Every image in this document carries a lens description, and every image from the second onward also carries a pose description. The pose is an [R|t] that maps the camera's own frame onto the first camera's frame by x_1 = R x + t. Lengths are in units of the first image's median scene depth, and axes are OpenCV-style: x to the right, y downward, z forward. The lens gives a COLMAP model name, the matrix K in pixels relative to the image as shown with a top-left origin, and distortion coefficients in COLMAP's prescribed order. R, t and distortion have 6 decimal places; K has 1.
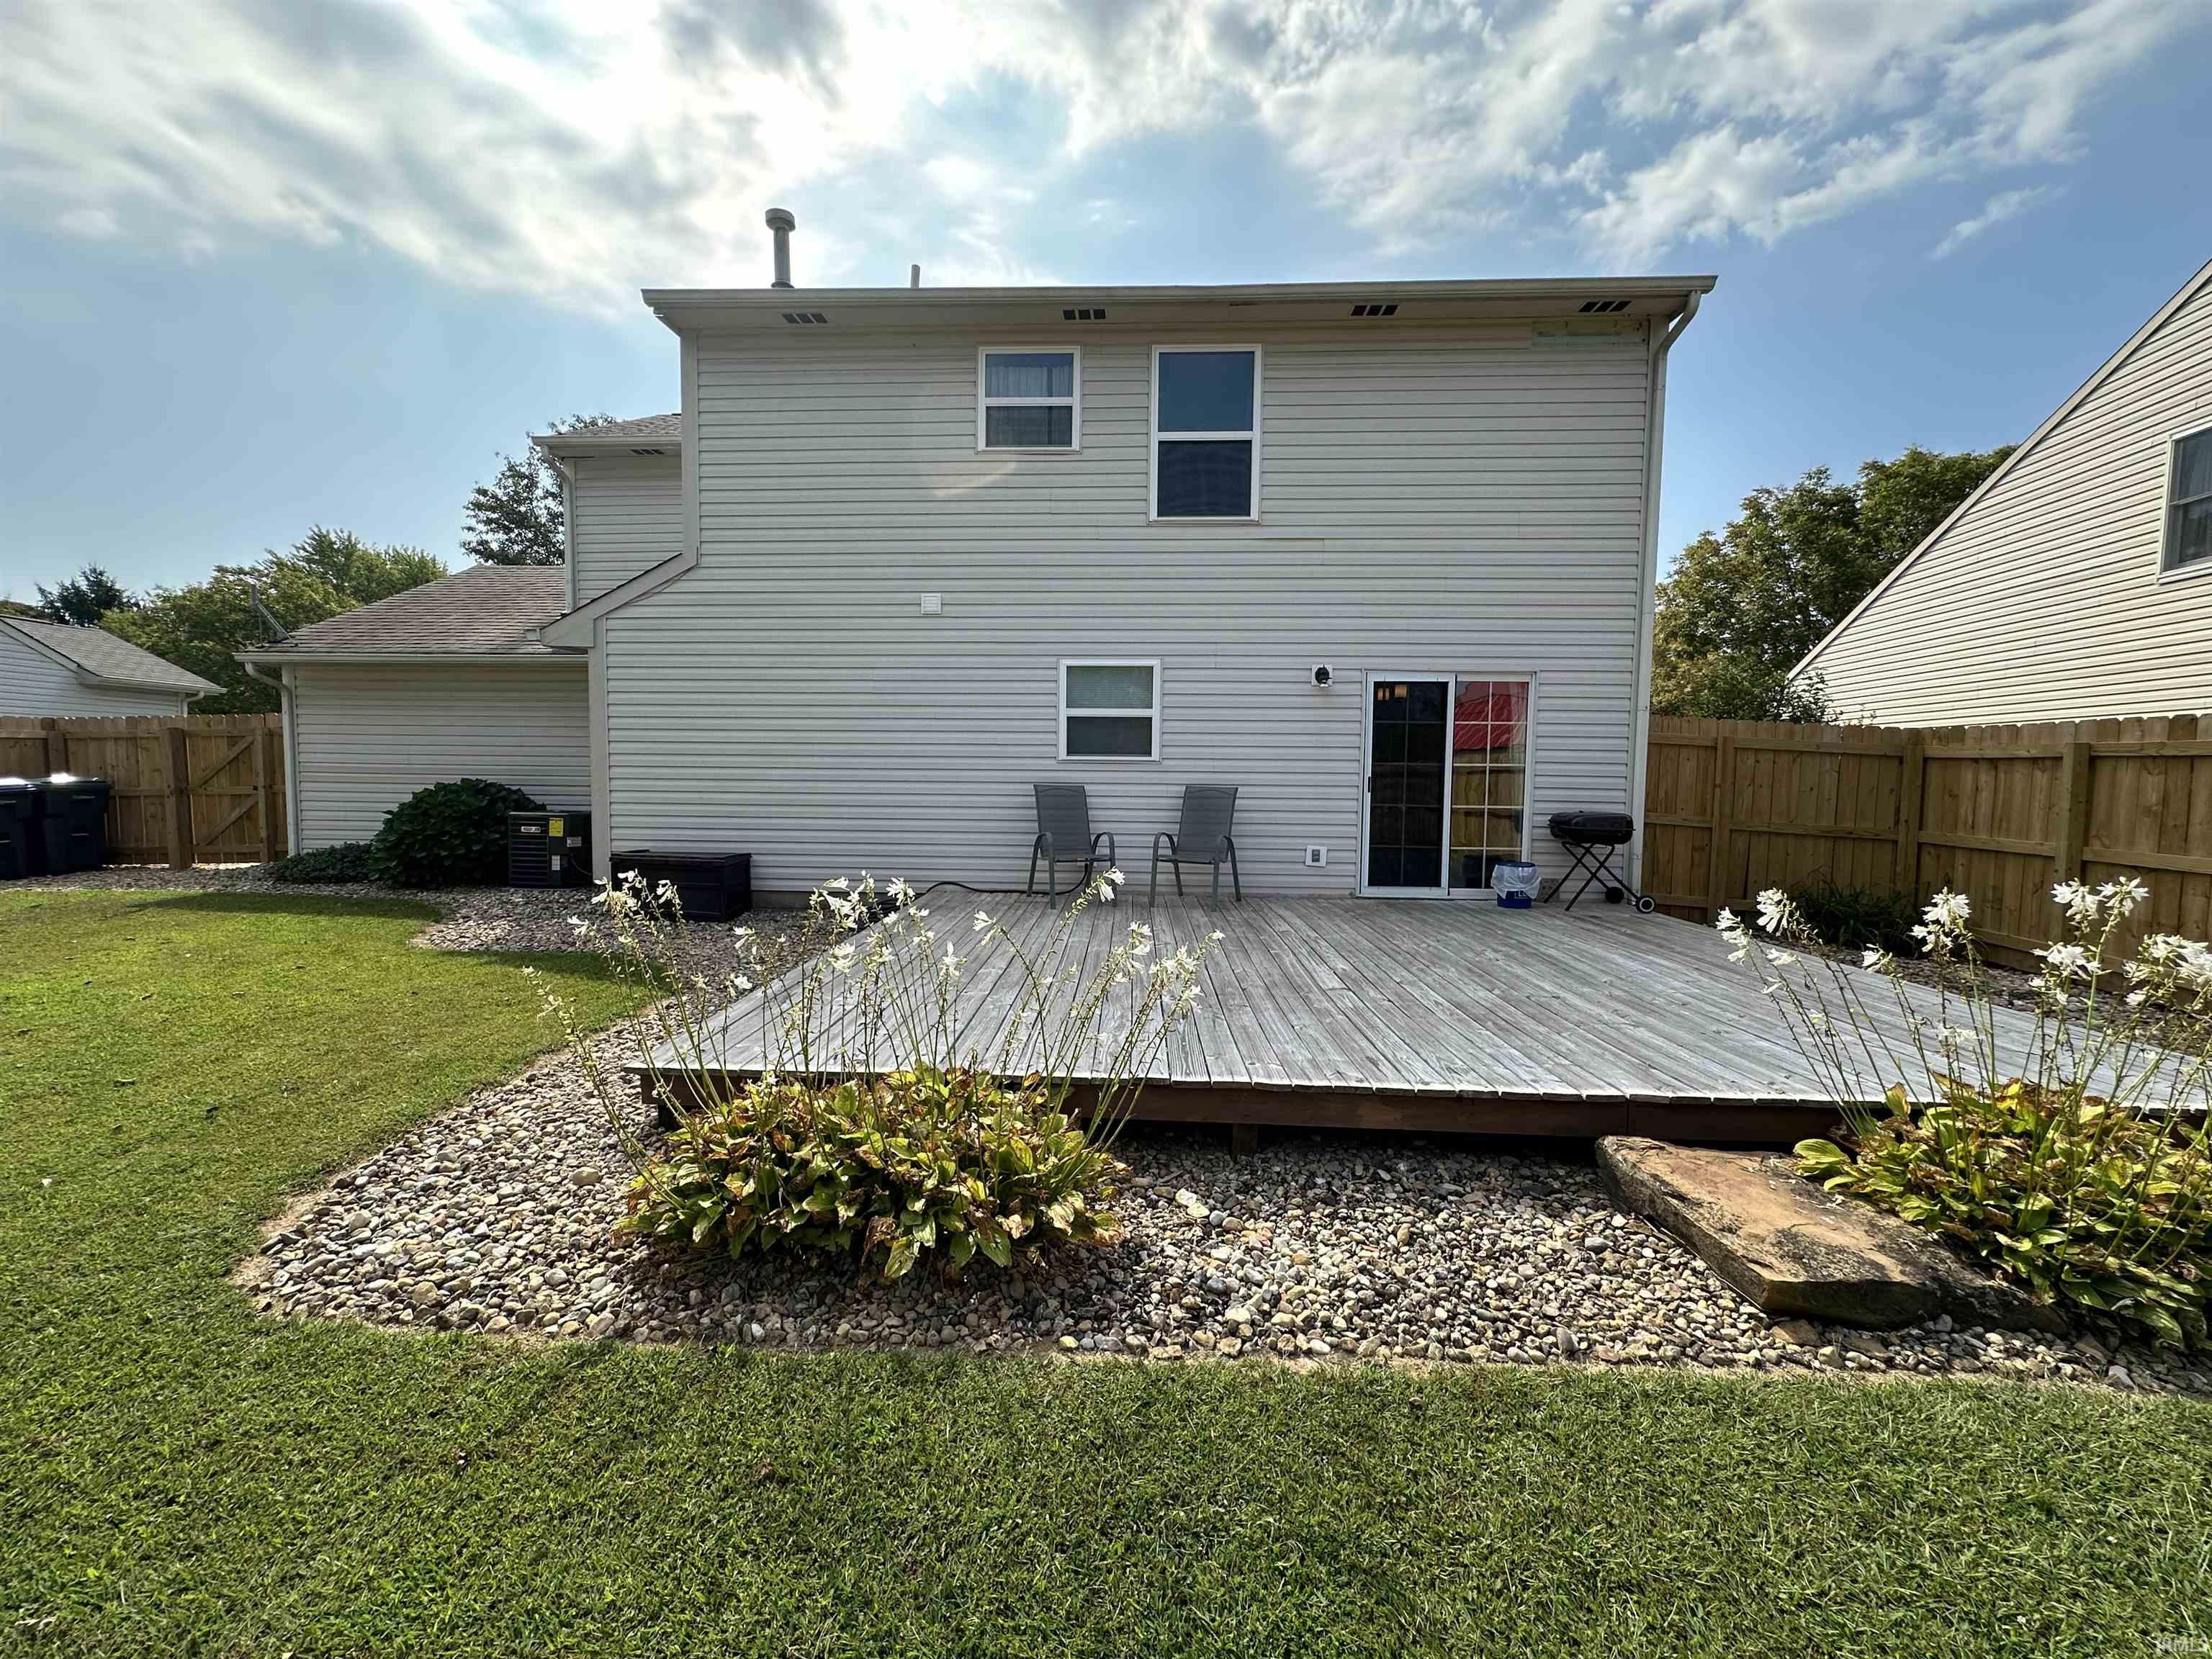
lens RADIAL K [[885.1, 0, 1080.0], [0, 885.1, 821.7], [0, 0, 1]] dist [-0.005117, 0.001573]
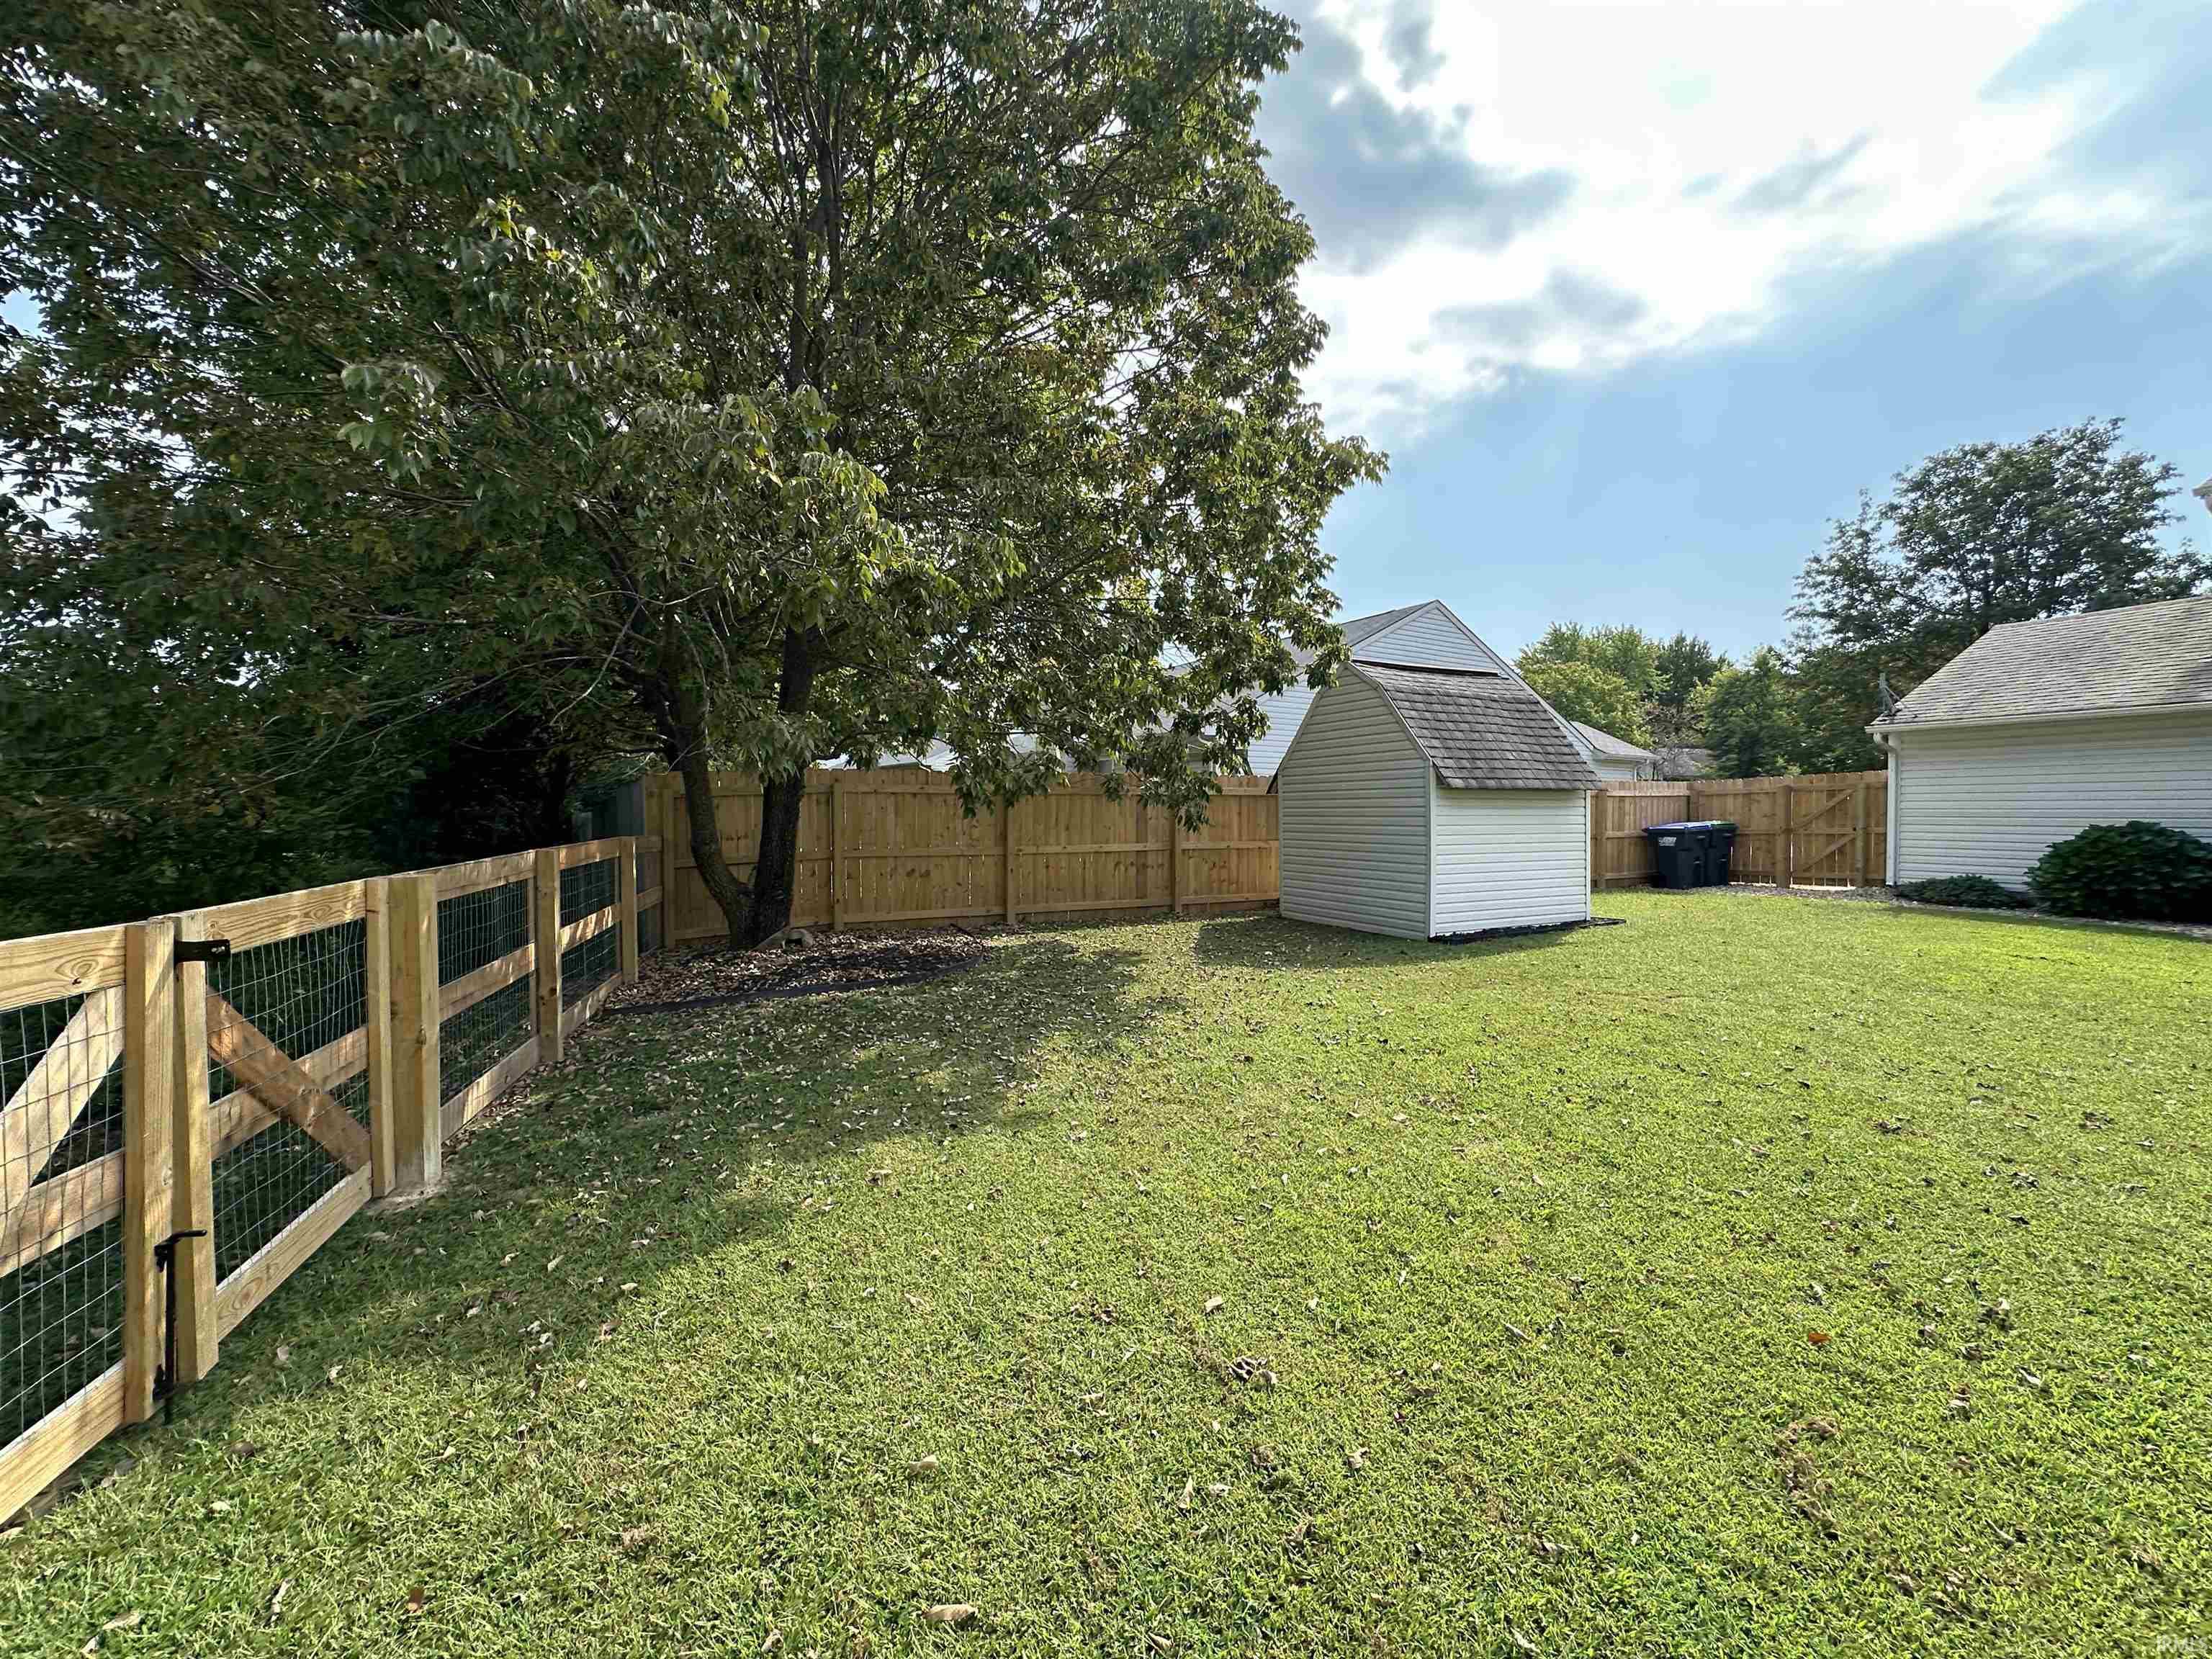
lens RADIAL K [[885.1, 0, 1101.9], [0, 885.1, 824.1], [0, 0, 1]] dist [-0.005117, 0.001573]
pose [[0.443820, -0.000635, -0.896115, -0.343658], [-0.046227, 0.998652, -0.023602, 0.045447], [0.894923, 0.051900, 0.443193, -0.724241]]
